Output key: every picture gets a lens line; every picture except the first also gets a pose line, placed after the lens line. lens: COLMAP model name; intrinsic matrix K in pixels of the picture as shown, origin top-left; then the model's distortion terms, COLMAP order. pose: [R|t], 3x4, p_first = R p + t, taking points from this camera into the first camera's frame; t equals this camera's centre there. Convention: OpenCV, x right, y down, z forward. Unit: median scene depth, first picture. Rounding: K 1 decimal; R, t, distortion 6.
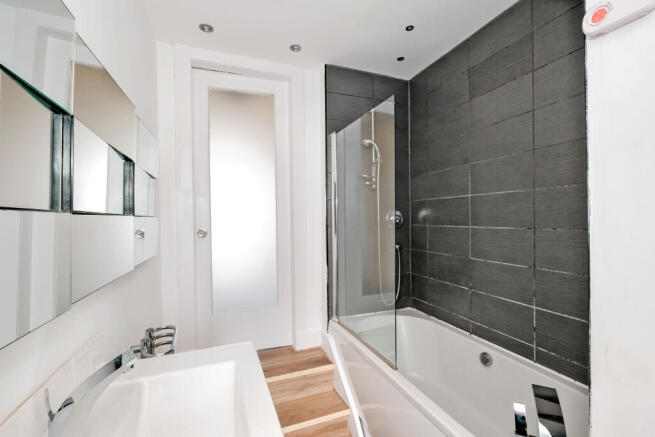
lens RADIAL K [[287.9, 0, 328.9], [0, 287.9, 217.4], [0, 0, 1]] dist [0.005033, 0.000190]
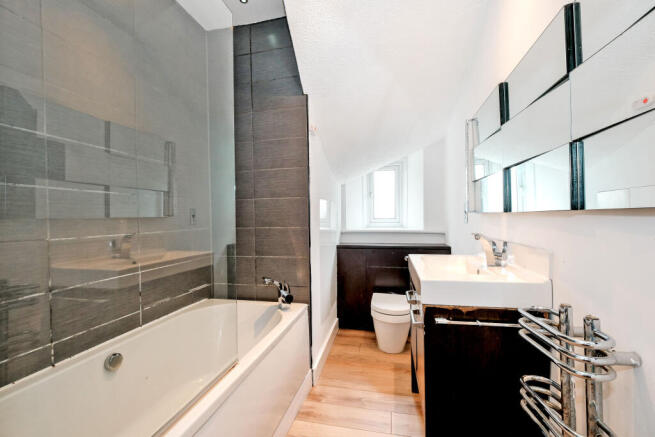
lens RADIAL K [[287.9, 0, 326.4], [0, 287.9, 218.3], [0, 0, 1]] dist [0.005033, 0.000190]
pose [[-0.845378, 0.016630, 0.533909, -0.360562], [0.009541, 0.999826, -0.016035, 0.123727], [-0.534083, -0.008462, -0.845390, 1.351751]]
